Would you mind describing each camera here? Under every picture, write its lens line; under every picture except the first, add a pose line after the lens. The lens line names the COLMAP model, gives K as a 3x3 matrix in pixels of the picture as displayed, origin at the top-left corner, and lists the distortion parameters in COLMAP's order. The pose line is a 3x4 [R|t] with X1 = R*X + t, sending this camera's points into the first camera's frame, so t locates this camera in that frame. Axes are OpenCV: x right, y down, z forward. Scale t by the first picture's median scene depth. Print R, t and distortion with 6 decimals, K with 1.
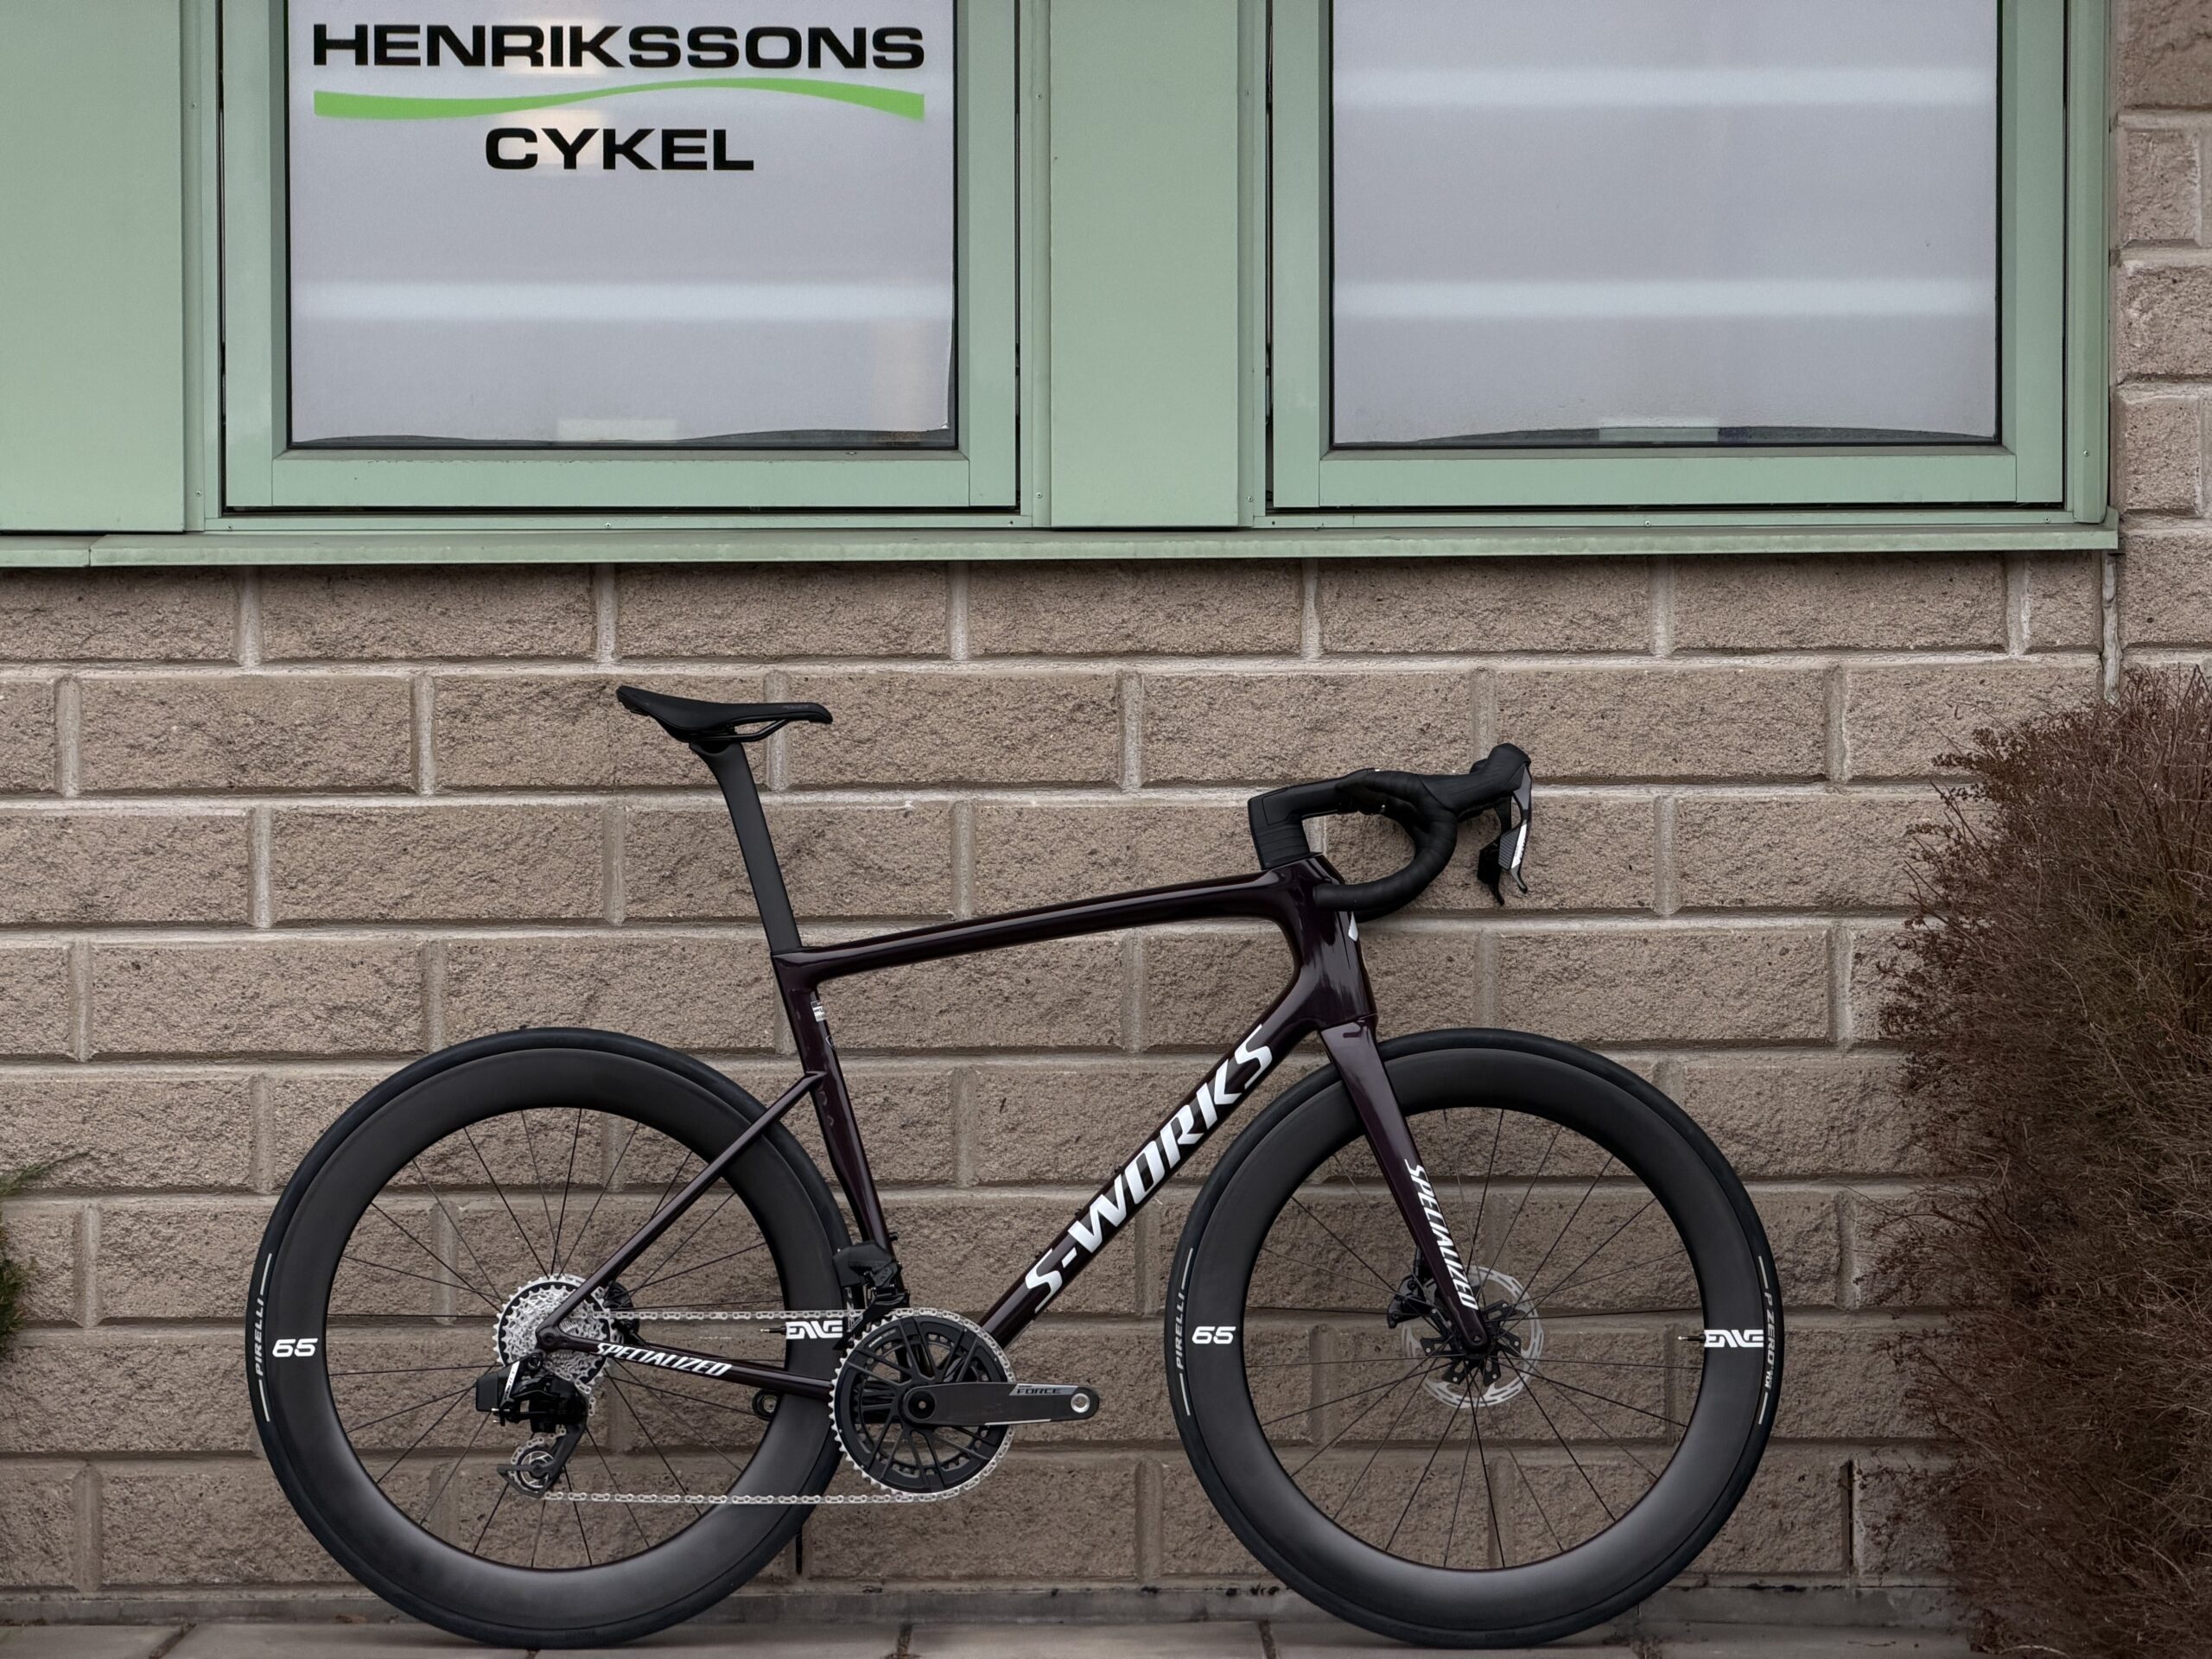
lens RADIAL K [[6674.2, 0, 1106.0], [0, 6674.2, 829.5], [0, 0, 1]] dist [0.136657, 1.213057]
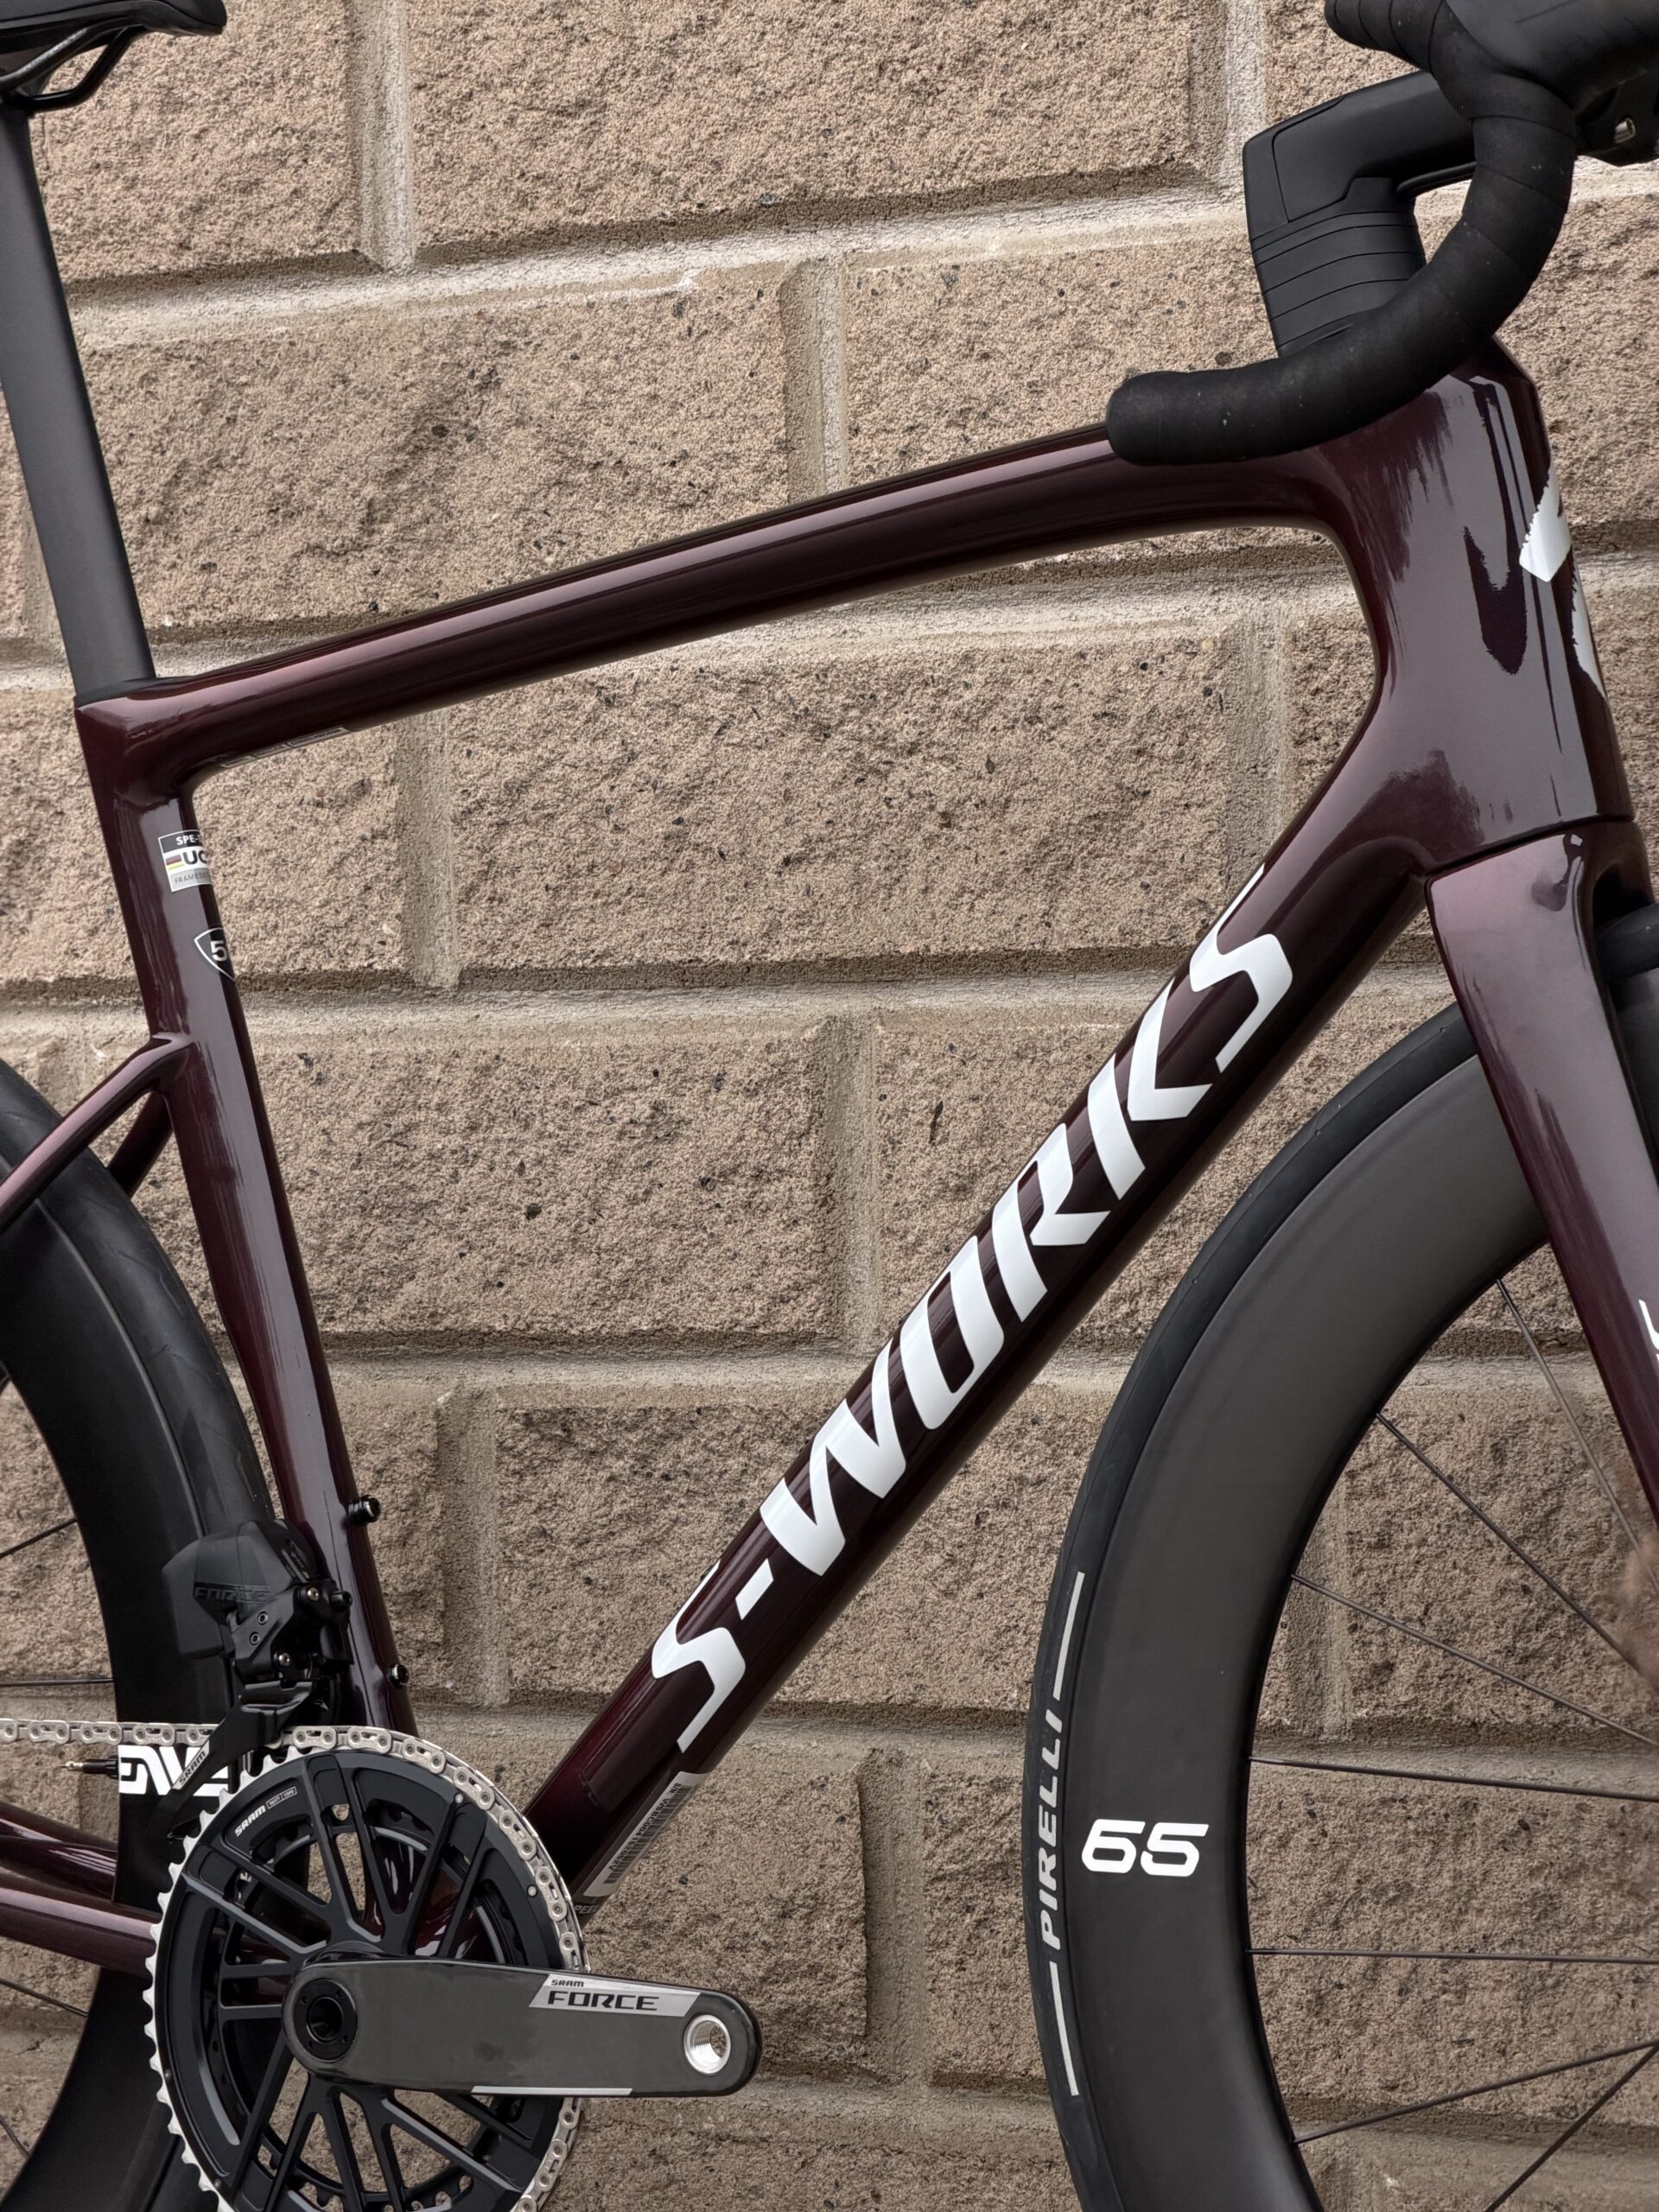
lens RADIAL K [[6674.2, 0, 827.4], [0, 6674.2, 1159.0], [0, 0, 1]] dist [0.136657, 1.213057]
pose [[0.841669, -0.003877, -0.539980, 0.169183], [0.033059, 0.998468, 0.044361, 0.027480], [0.538981, -0.055188, 0.840508, 0.702067]]
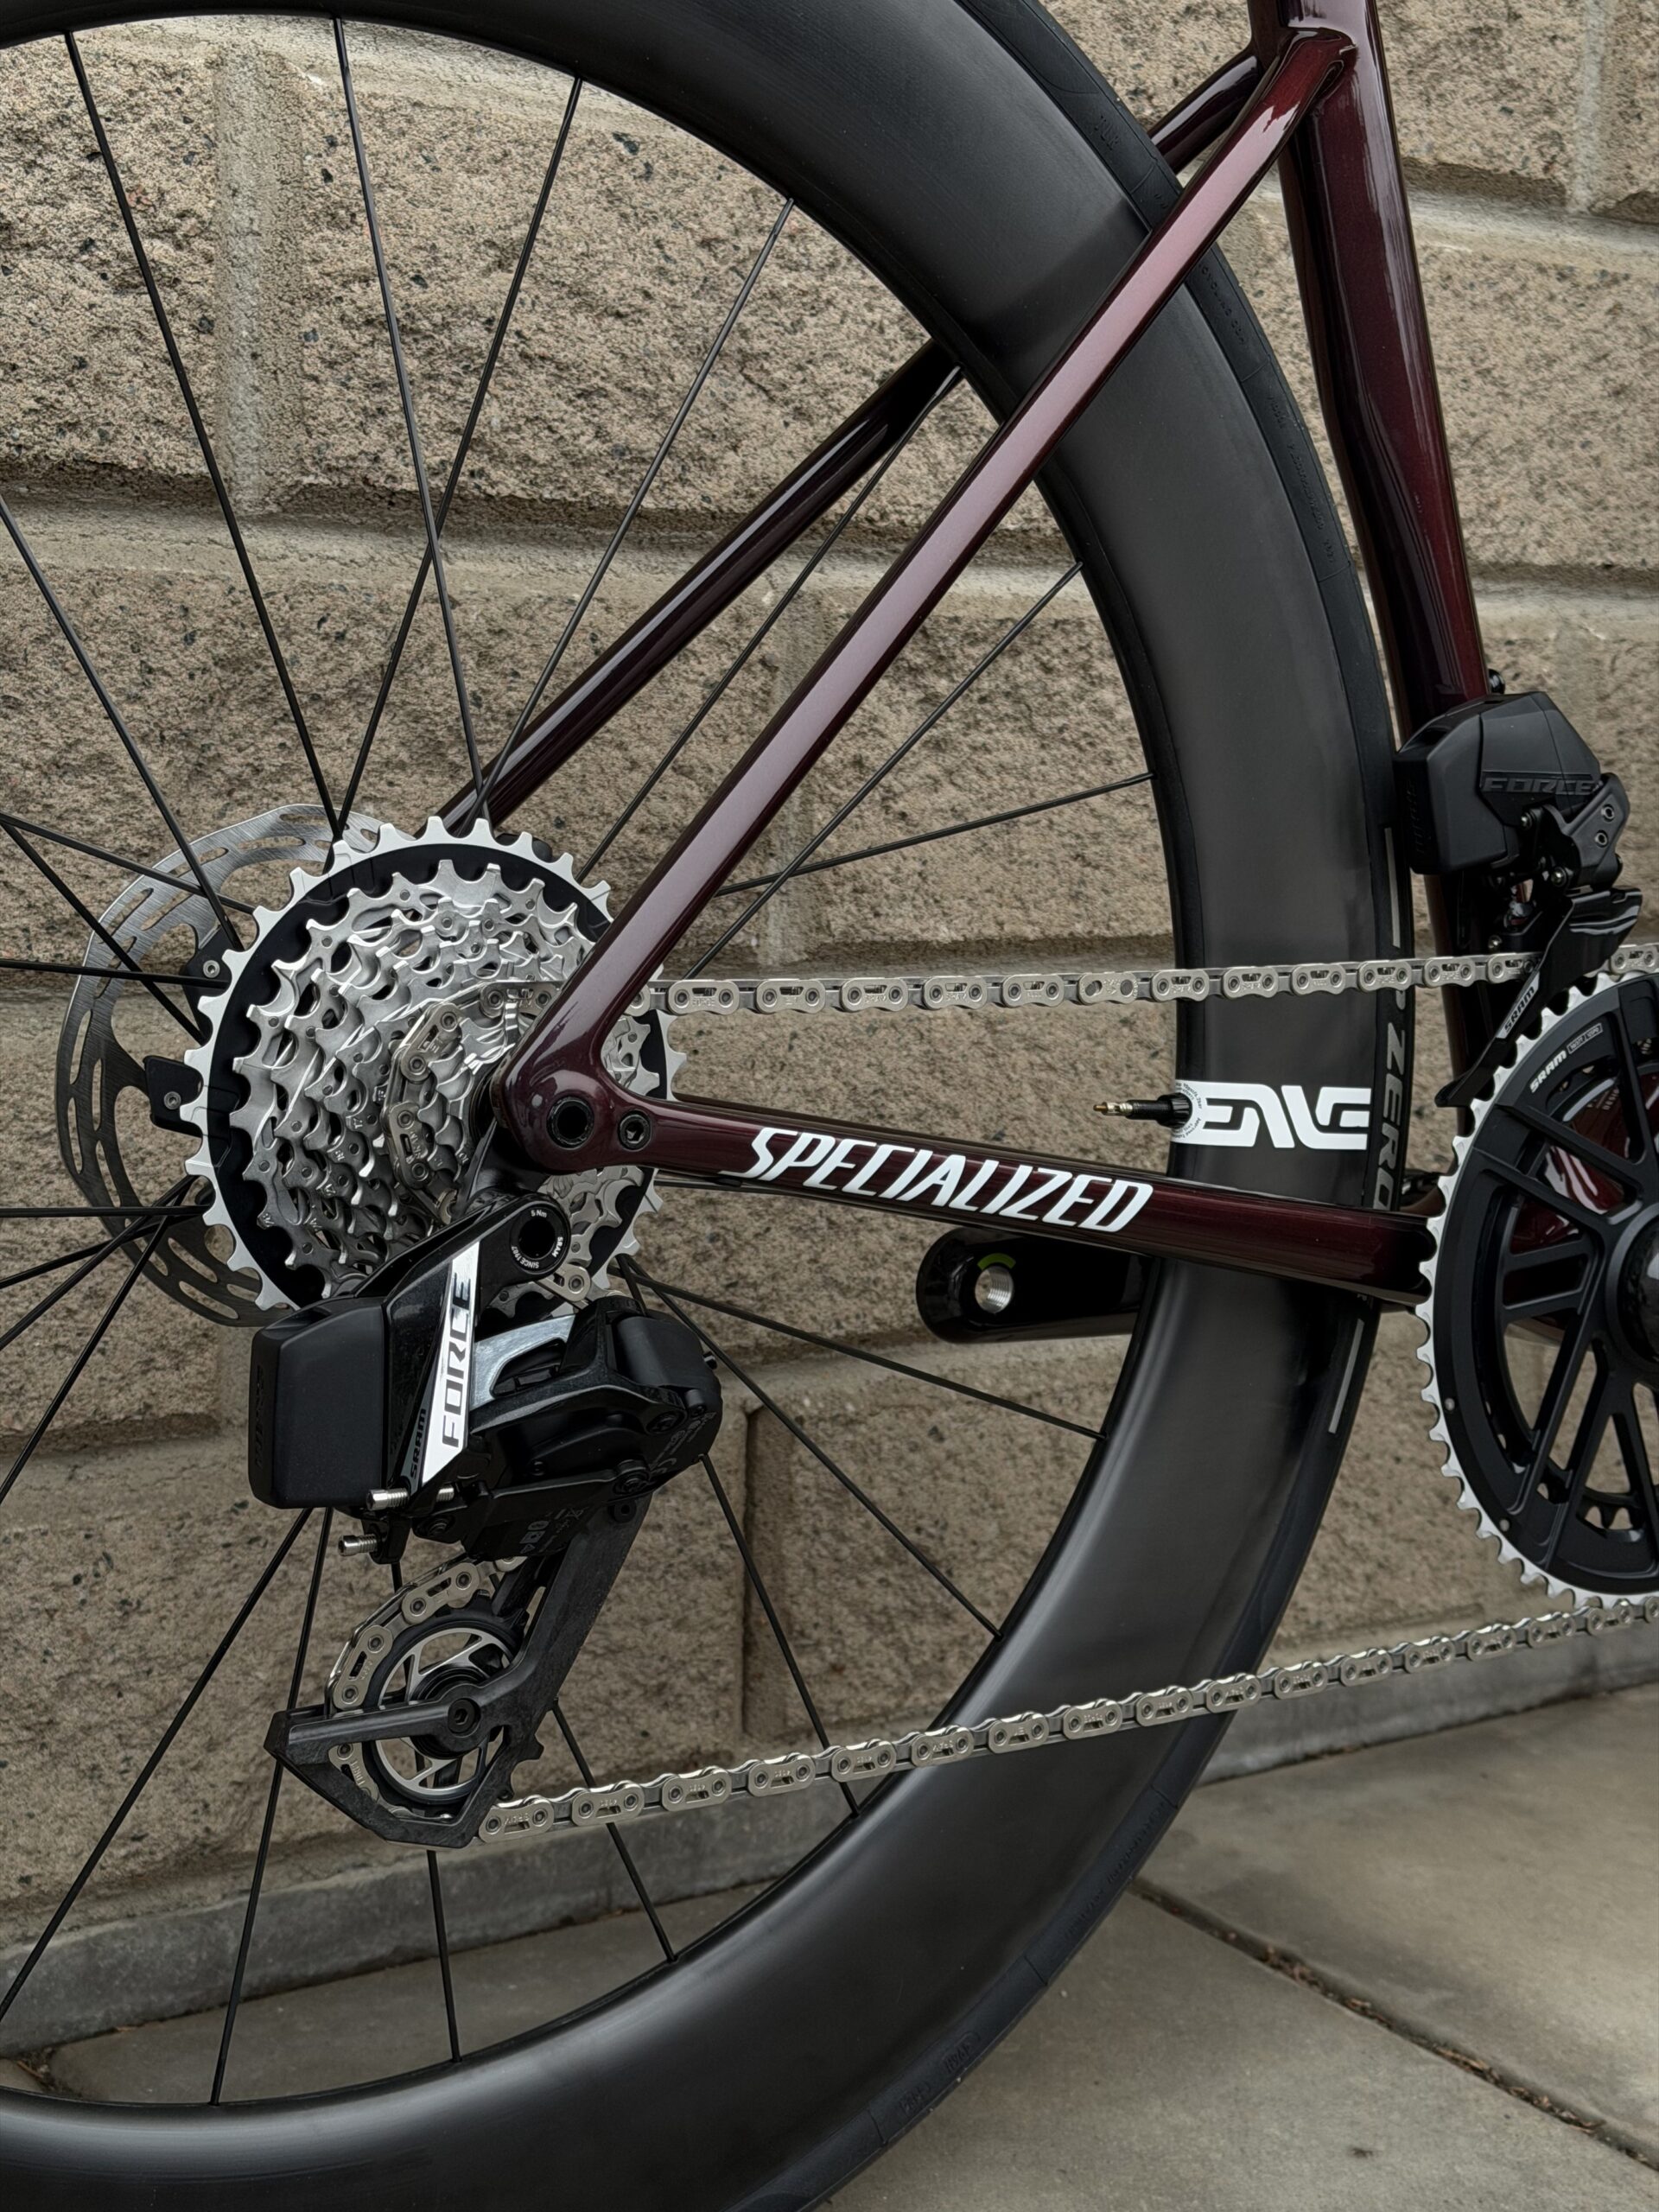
lens RADIAL K [[3415.8, 0, 829.5], [0, 3415.8, 1106.0], [0, 0, 1]] dist [-0.615699, 1.954630]
pose [[0.840821, -0.042501, 0.539642, -0.126947], [-0.057829, 0.984155, 0.167614, 0.054988], [-0.538216, -0.172140, 0.825041, 0.870132]]
